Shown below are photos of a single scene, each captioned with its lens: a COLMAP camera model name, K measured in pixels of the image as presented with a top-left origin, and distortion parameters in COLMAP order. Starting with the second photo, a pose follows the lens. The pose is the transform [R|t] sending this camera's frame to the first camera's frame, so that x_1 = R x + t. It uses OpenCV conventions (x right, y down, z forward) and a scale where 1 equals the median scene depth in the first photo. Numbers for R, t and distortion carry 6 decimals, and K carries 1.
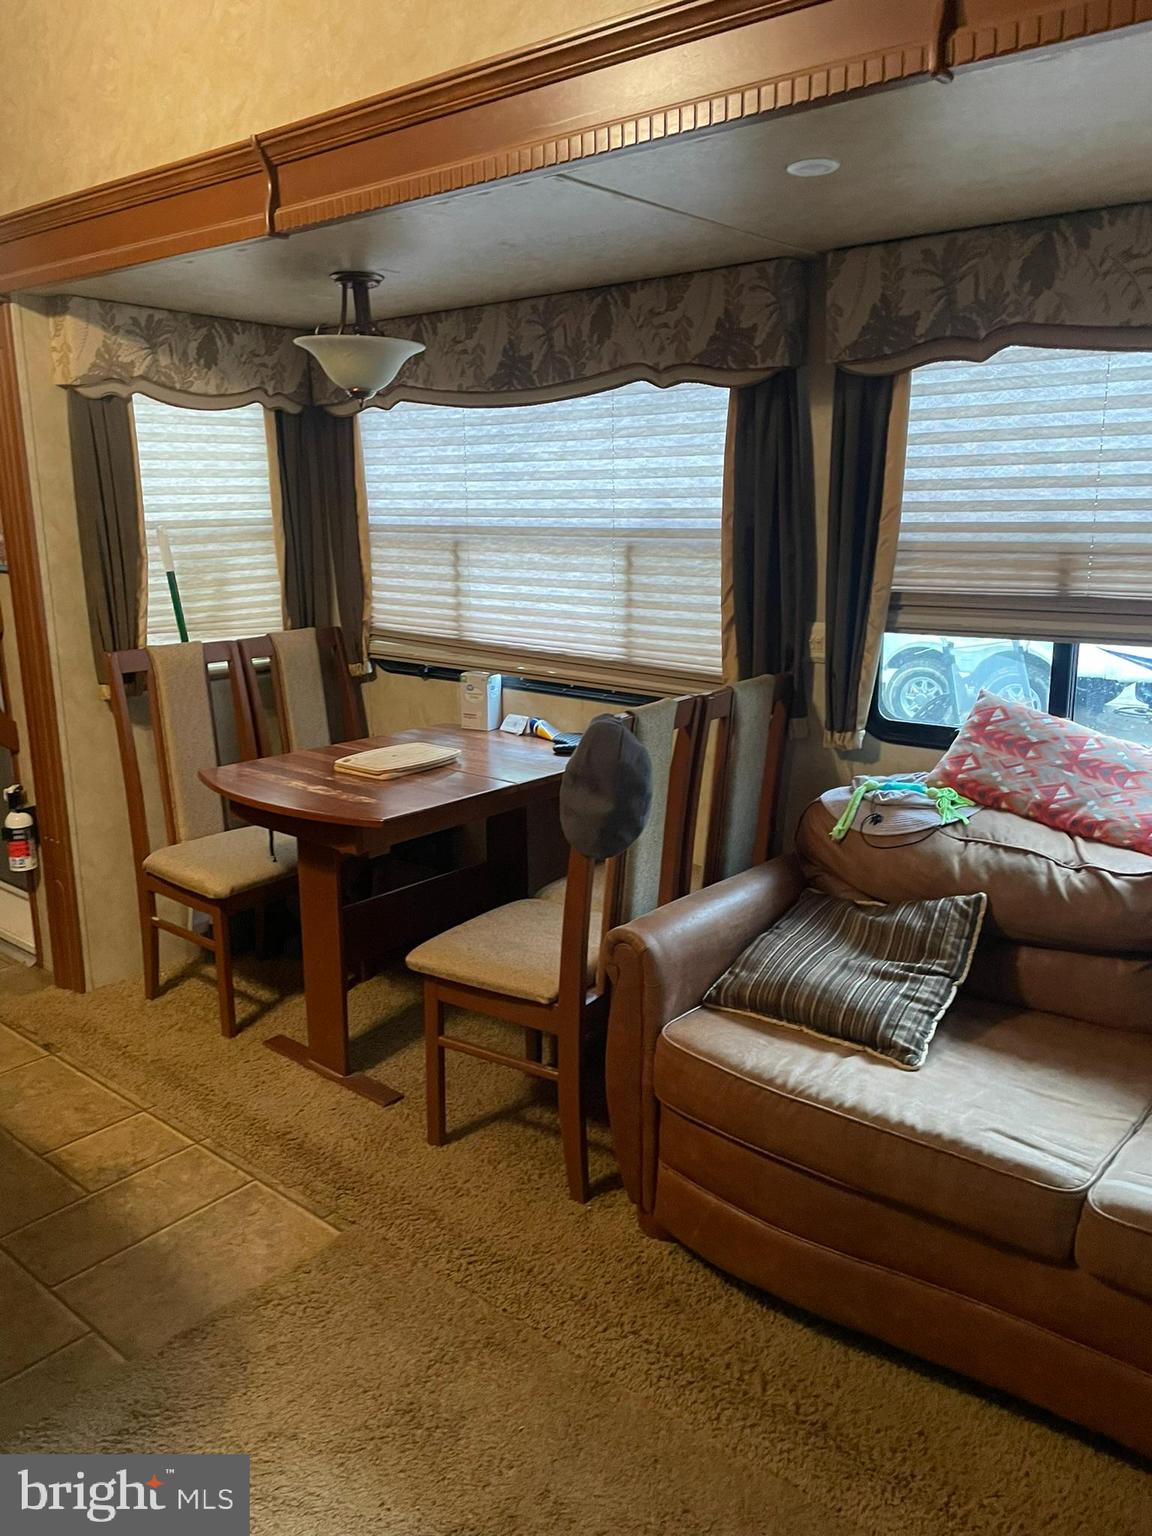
lens RADIAL K [[1159.9, 0, 574.8], [0, 1159.9, 764.9], [0, 0, 1]] dist [0.115228, -0.139518]
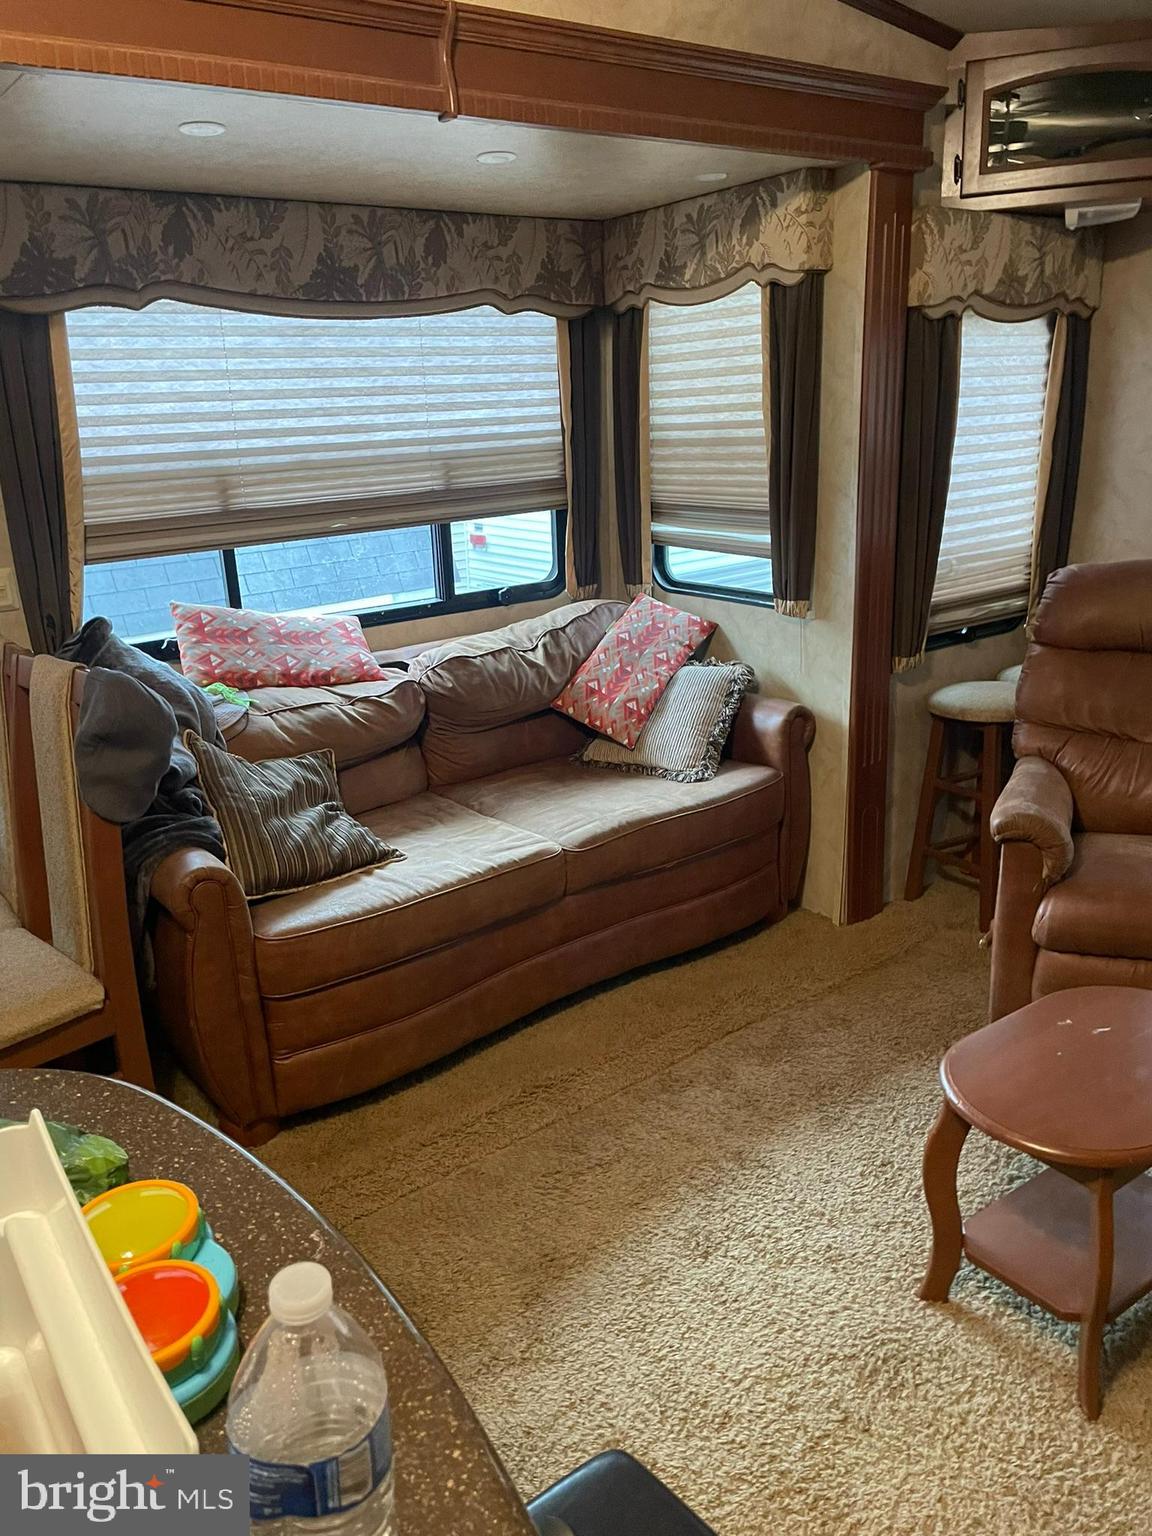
lens RADIAL K [[1149.9, 0, 569.5], [0, 1149.9, 758.2], [0, 0, 1]] dist [0.094390, -0.119415]
pose [[0.216176, -0.284913, 0.933859, -0.727668], [0.265288, 0.937632, 0.224653, -0.078982], [-0.939622, 0.199177, 0.278277, 0.379180]]
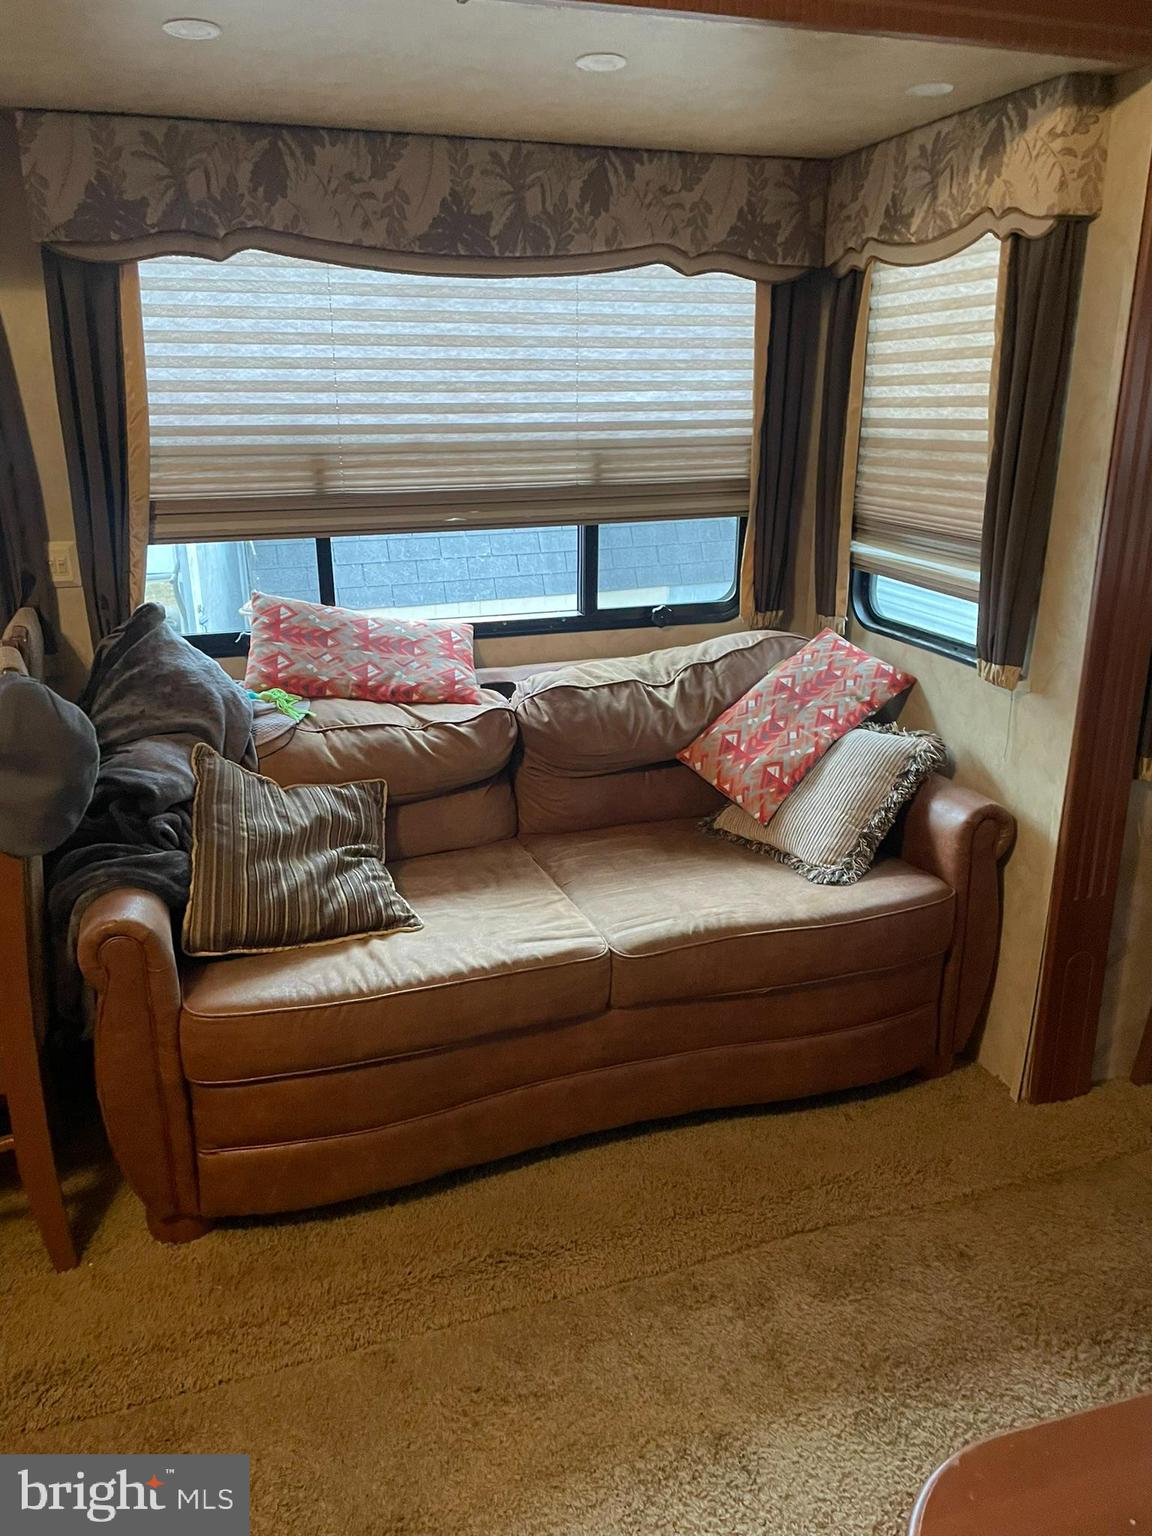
lens RADIAL K [[1144.1, 0, 576.2], [0, 1144.1, 752.2], [0, 0, 1]] dist [0.088536, -0.116511]
pose [[0.517867, -0.244837, 0.819676, -0.400074], [0.194234, 0.966796, 0.166066, -0.044378], [-0.833119, 0.073208, 0.548228, 0.239788]]
